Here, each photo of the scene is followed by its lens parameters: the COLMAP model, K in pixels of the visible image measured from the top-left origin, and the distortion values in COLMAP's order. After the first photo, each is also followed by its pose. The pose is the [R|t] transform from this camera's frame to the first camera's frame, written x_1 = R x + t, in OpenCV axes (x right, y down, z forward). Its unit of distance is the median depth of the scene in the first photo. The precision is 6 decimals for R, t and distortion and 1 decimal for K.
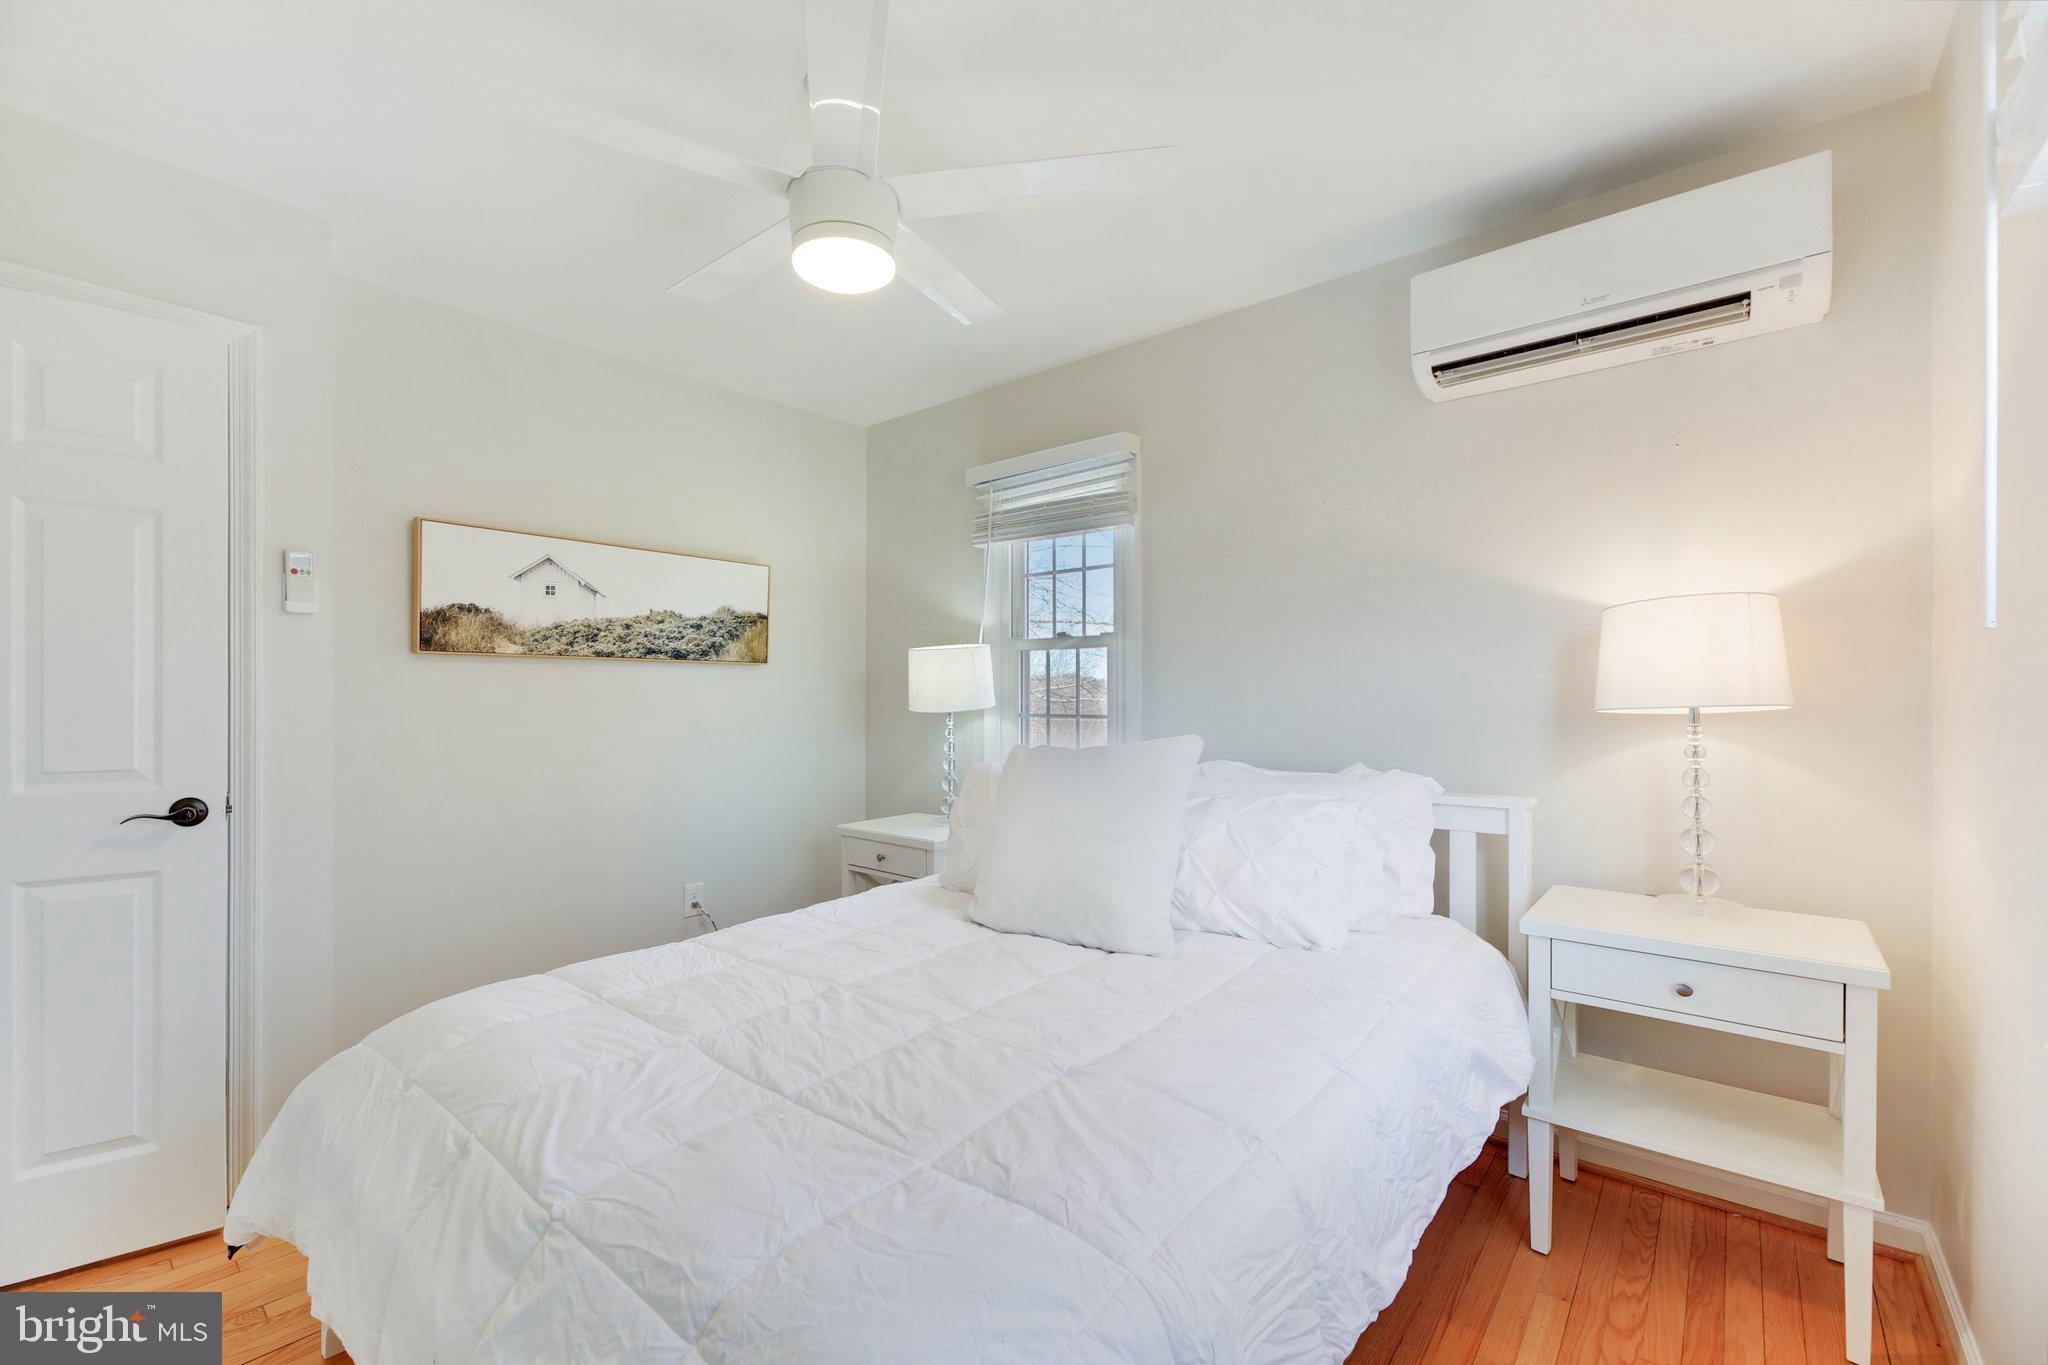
lens RADIAL K [[857.7, 0, 1017.9], [0, 857.7, 686.3], [0, 0, 1]] dist [-0.003438, -0.000270]
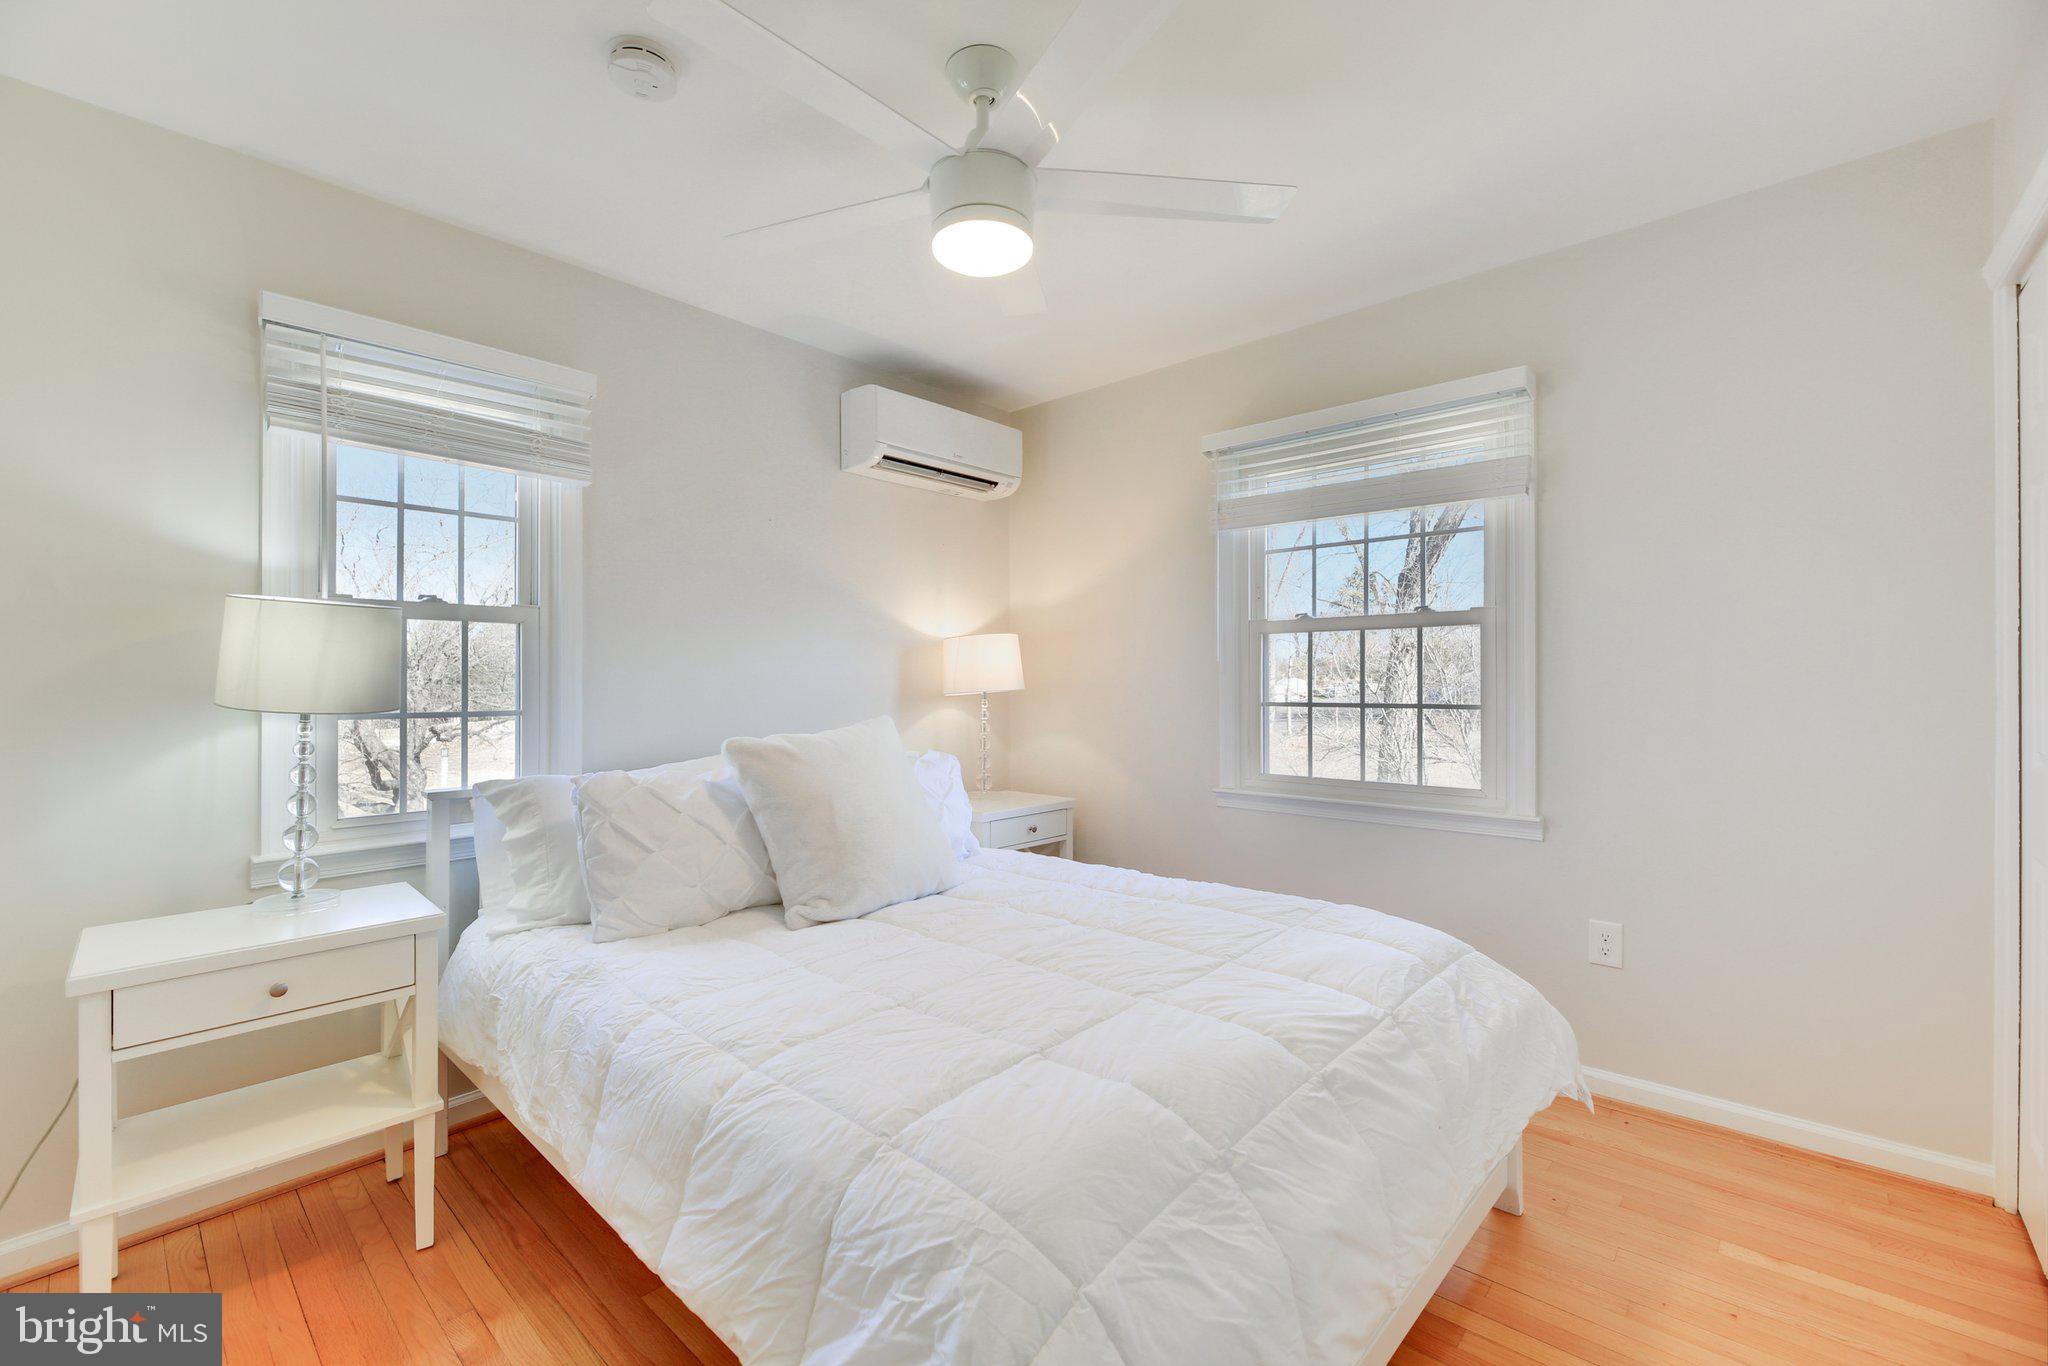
lens RADIAL K [[864.4, 0, 1000.0], [0, 864.4, 704.5], [0, 0, 1]] dist [-0.007278, -0.000704]
pose [[0.035932, -0.017171, 0.999207, -0.656791], [-0.005811, 0.999832, 0.017391, 0.012588], [-0.999337, -0.006431, 0.035826, 0.513588]]
